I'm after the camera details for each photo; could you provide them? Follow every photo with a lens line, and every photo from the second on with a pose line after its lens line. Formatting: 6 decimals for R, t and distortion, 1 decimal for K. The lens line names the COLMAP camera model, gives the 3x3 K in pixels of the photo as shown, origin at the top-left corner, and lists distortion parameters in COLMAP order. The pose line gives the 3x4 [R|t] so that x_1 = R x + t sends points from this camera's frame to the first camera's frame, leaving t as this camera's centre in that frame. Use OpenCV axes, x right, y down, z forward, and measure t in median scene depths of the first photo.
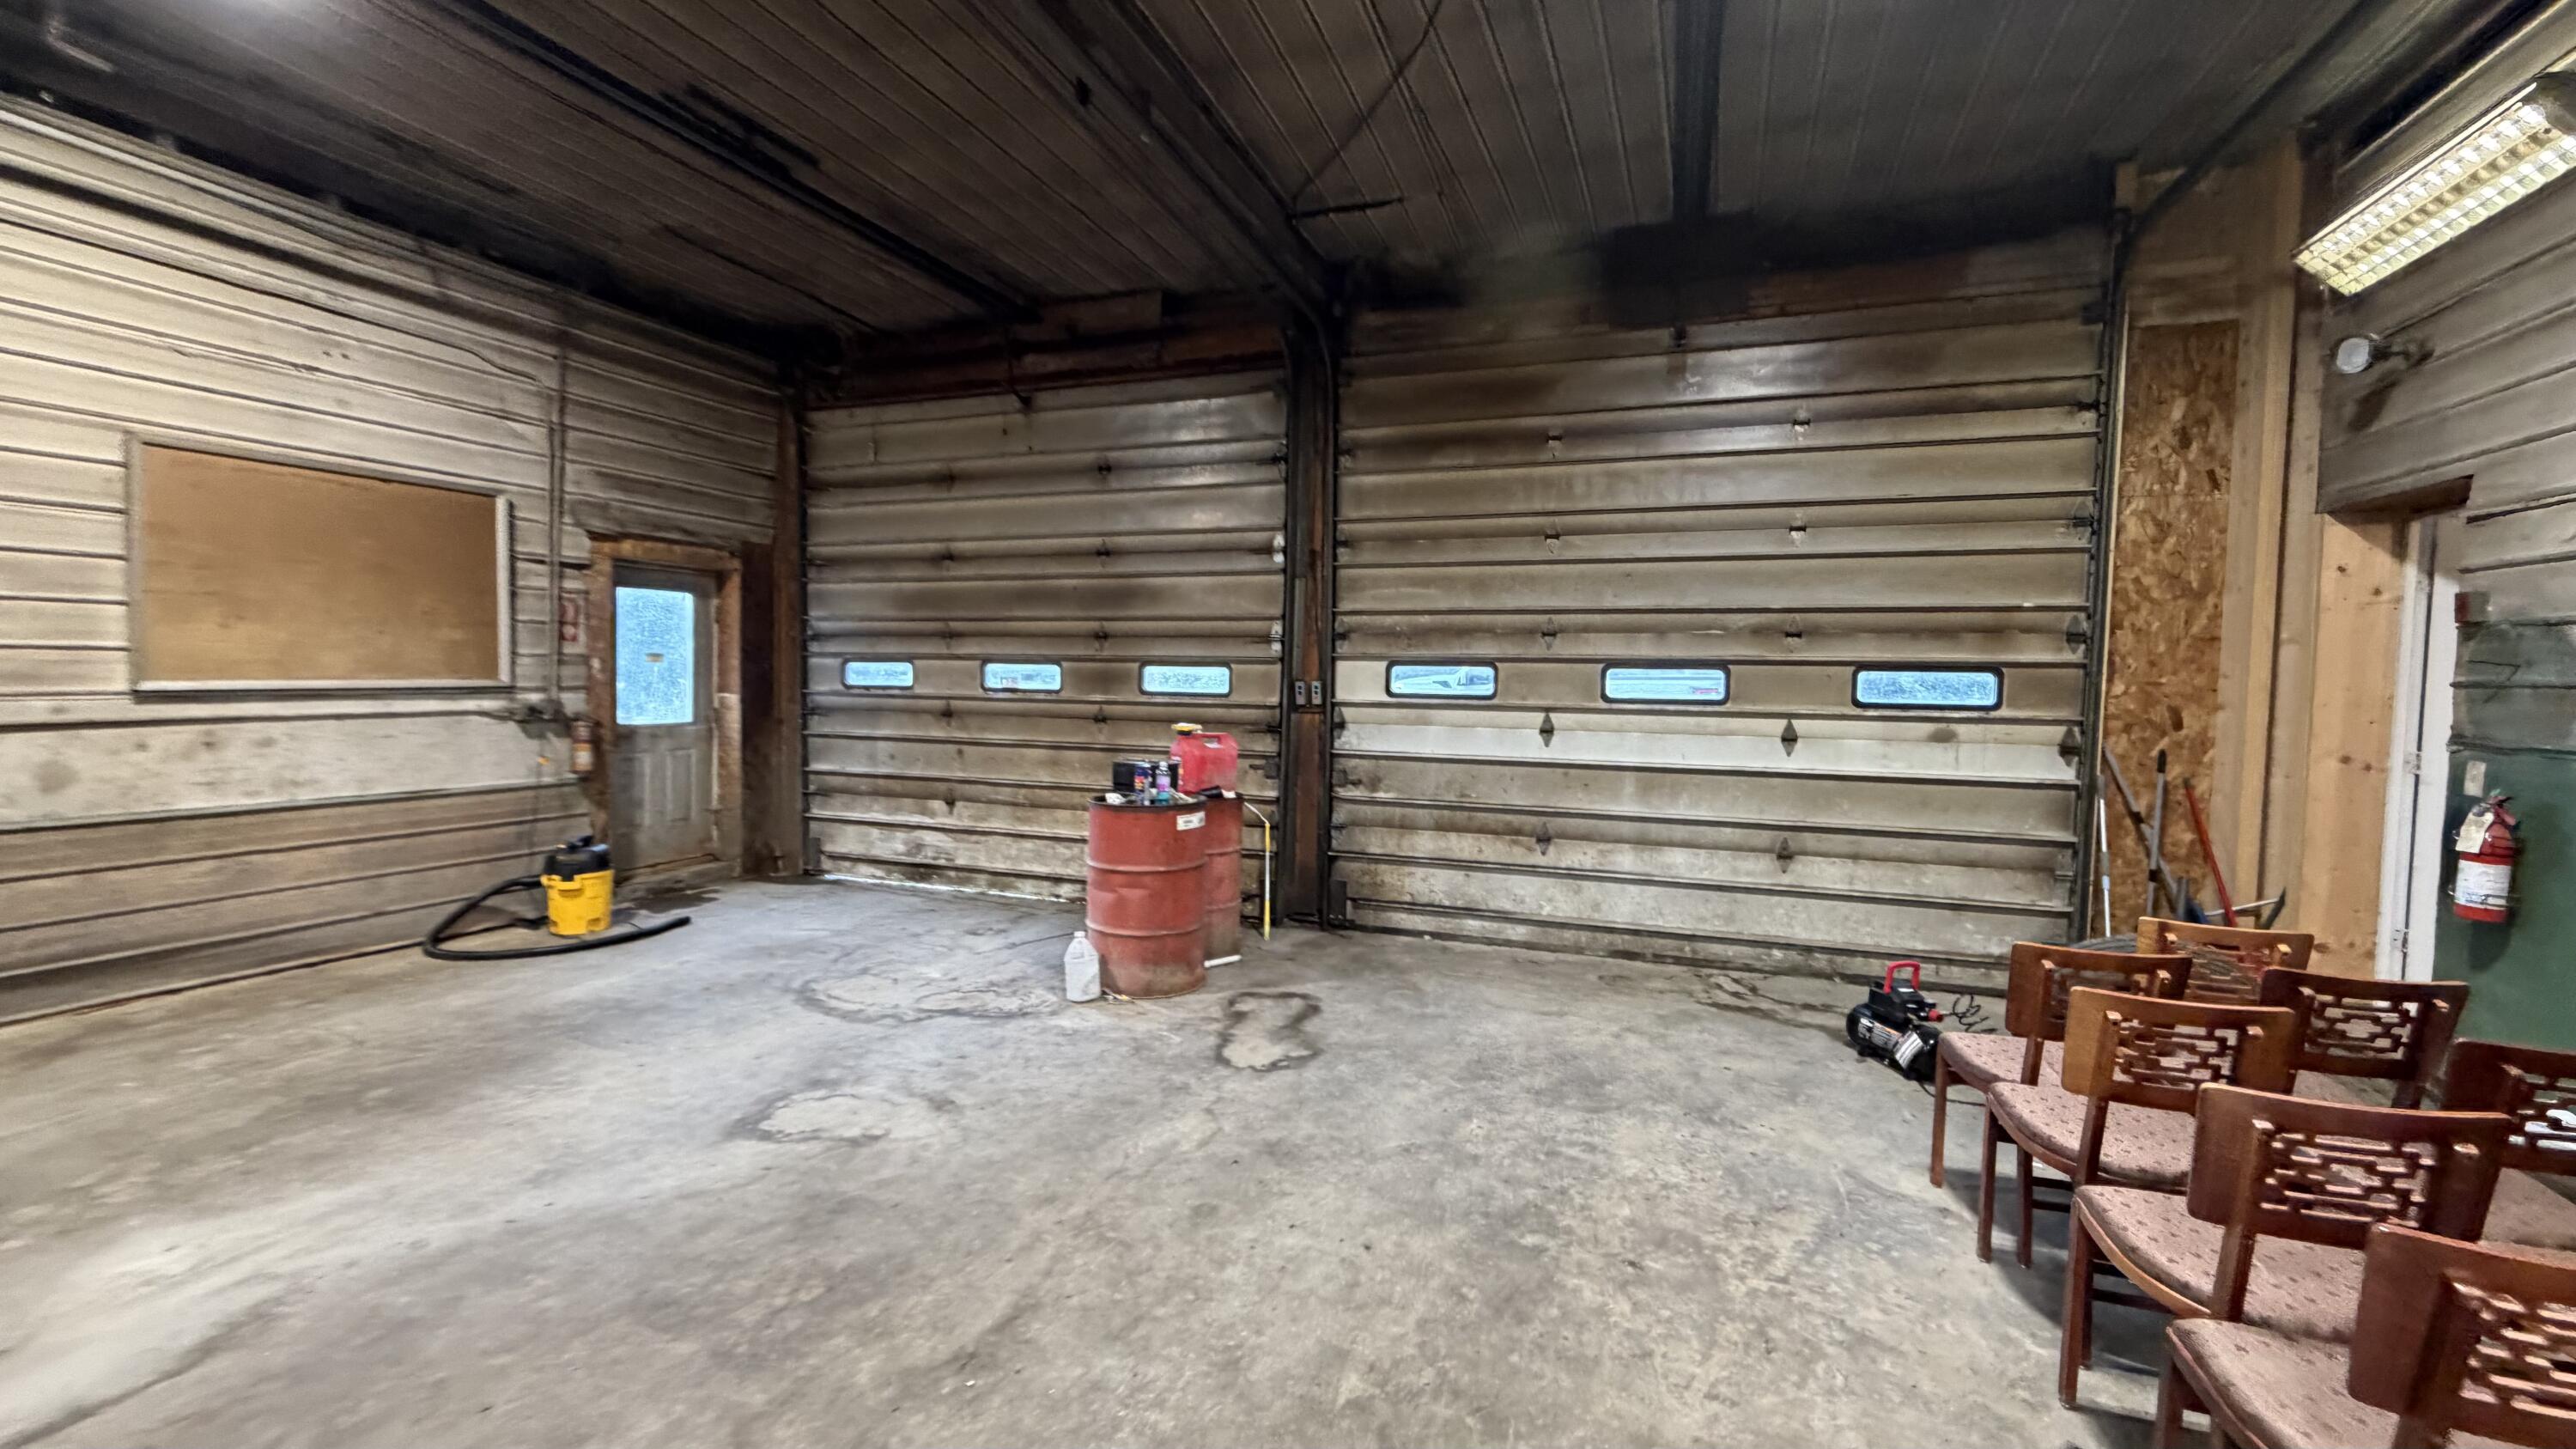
lens RADIAL K [[1025.5, 0, 1281.1], [0, 1025.5, 722.3], [0, 0, 1]] dist [0.001468, -0.000124]
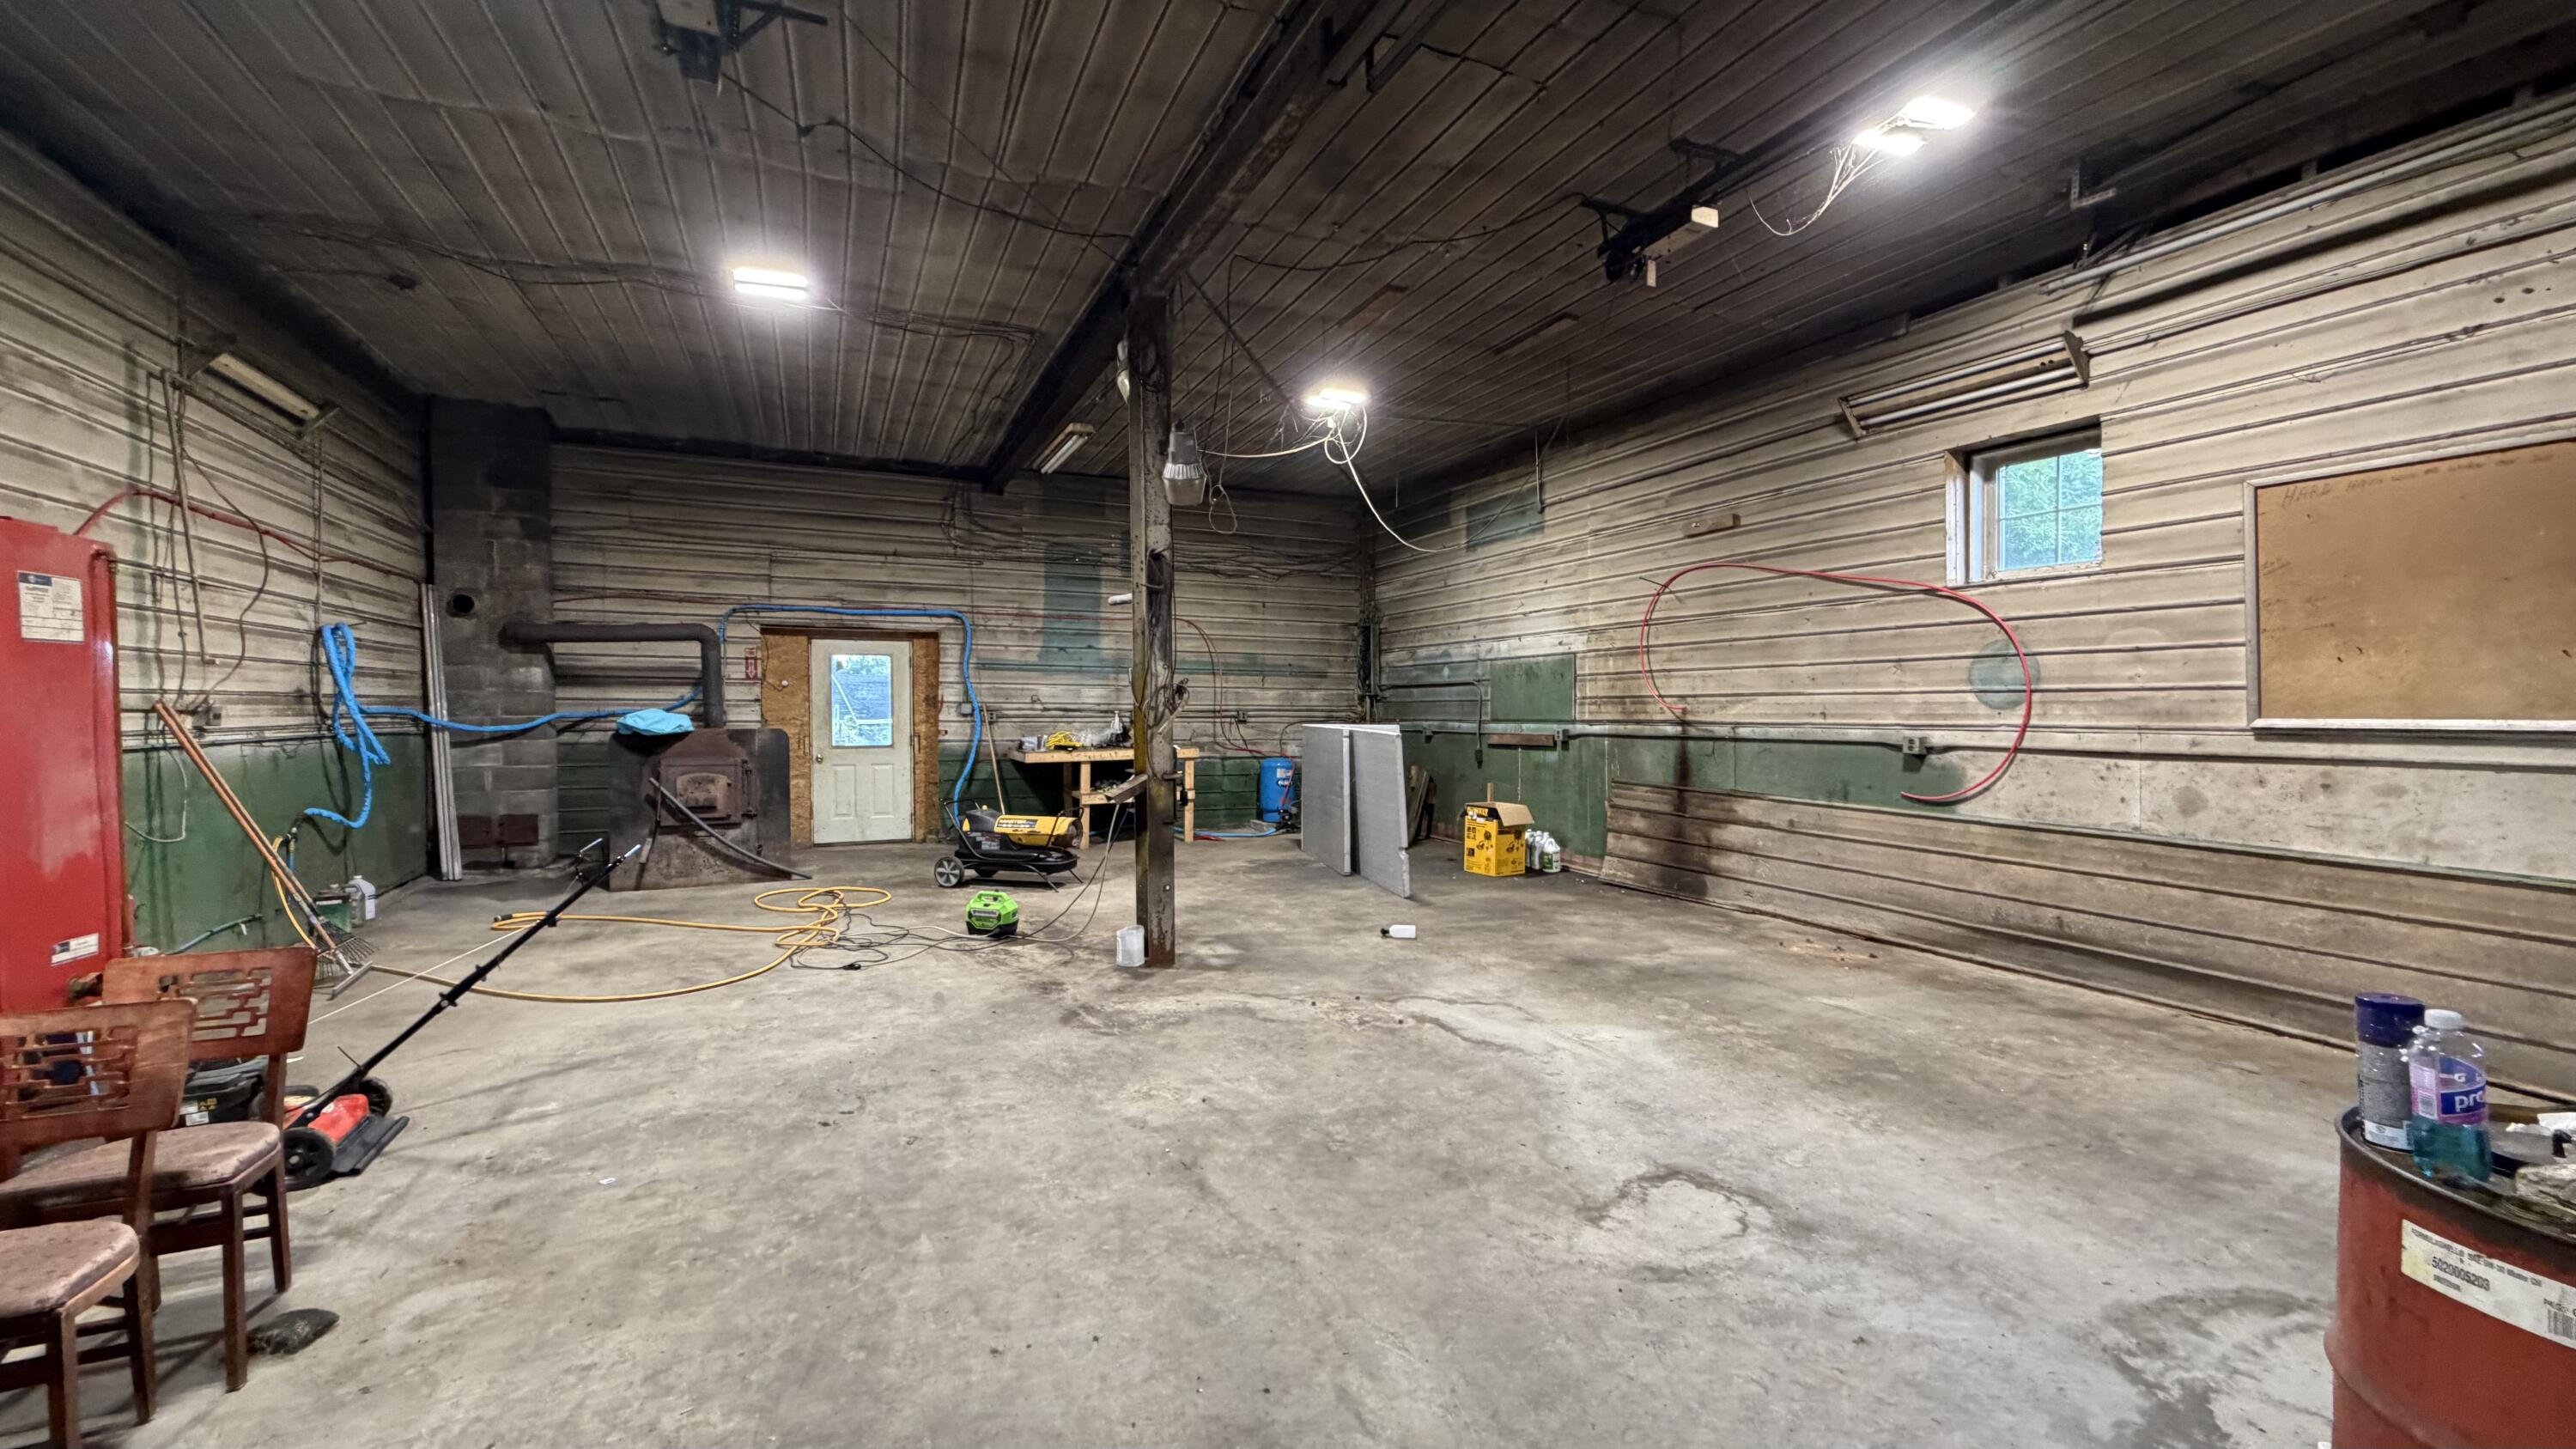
lens RADIAL K [[1025.5, 0, 1282.2], [0, 1025.5, 724.8], [0, 0, 1]] dist [0.001468, -0.000124]
pose [[-0.714005, -0.000422, -0.700140, 0.287074], [-0.043133, 0.998127, 0.043385, -0.033343], [0.698810, 0.061177, -0.712686, 0.975556]]
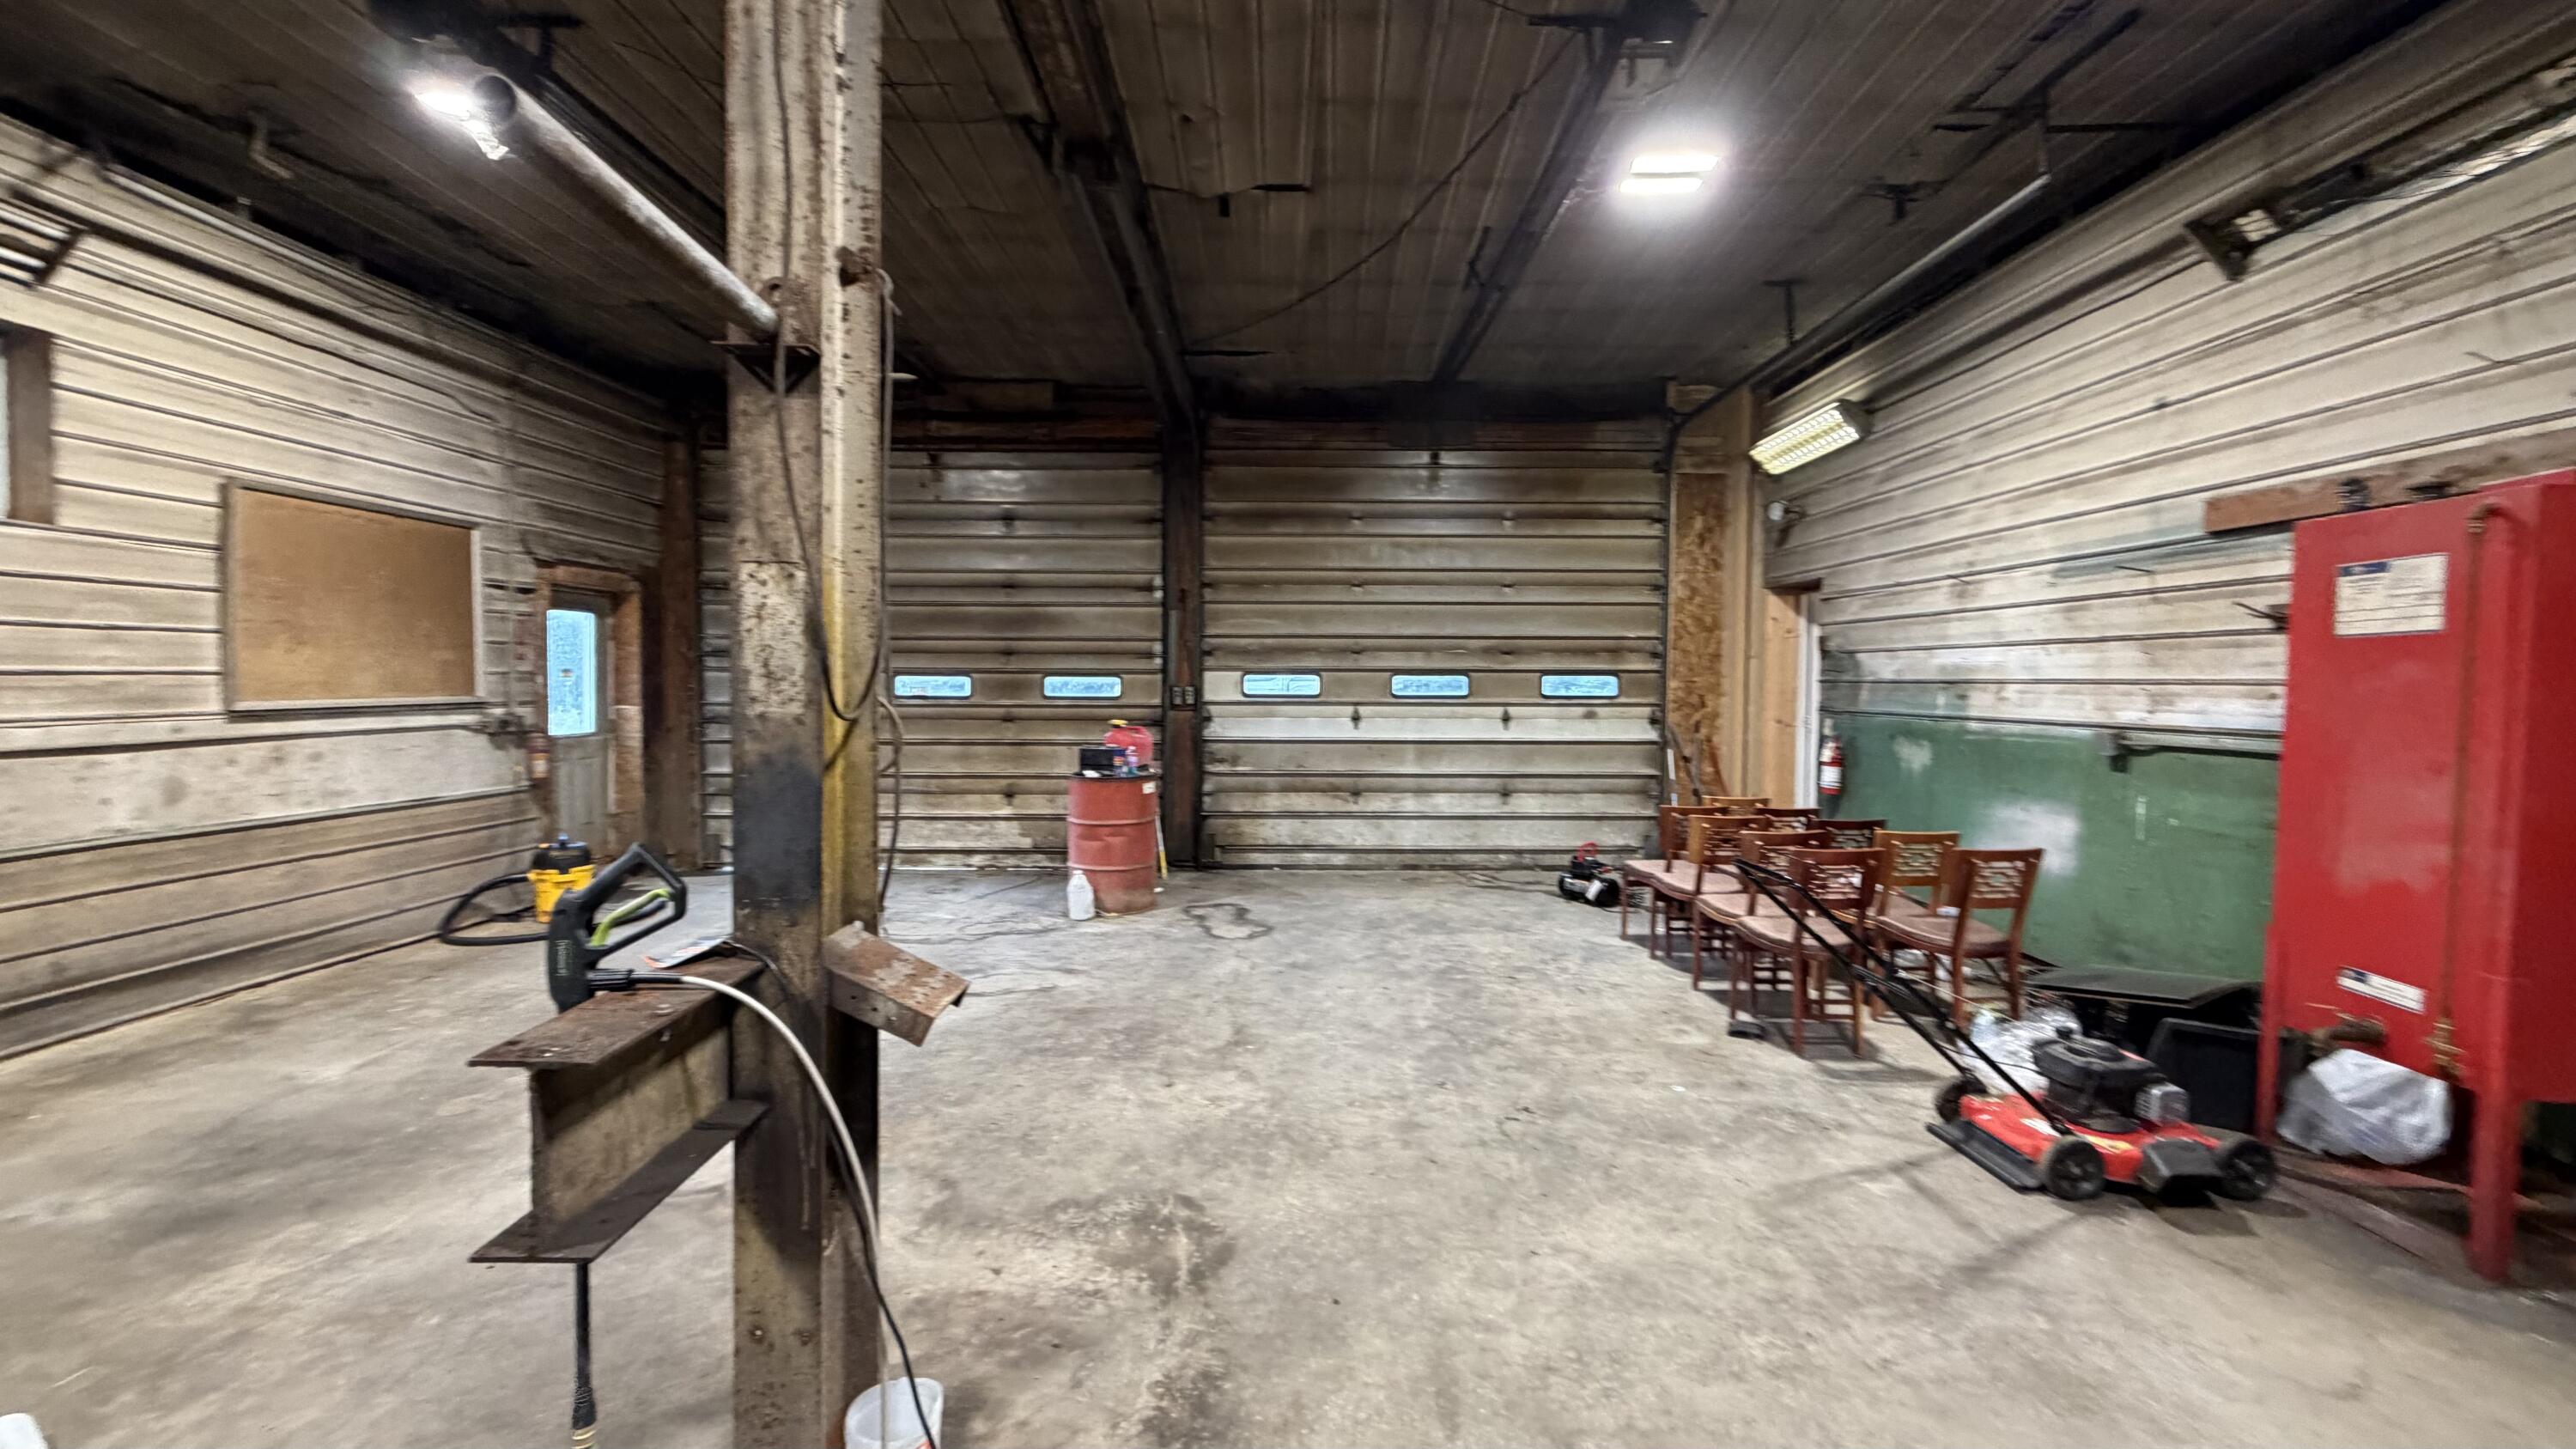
lens RADIAL K [[1025.5, 0, 1282.8], [0, 1025.5, 721.4], [0, 0, 1]] dist [0.001468, -0.000124]
pose [[0.937475, -0.025860, 0.347090, -0.408503], [0.026747, 0.999640, 0.002235, 0.007503], [-0.347023, 0.007188, 0.937829, -0.390768]]
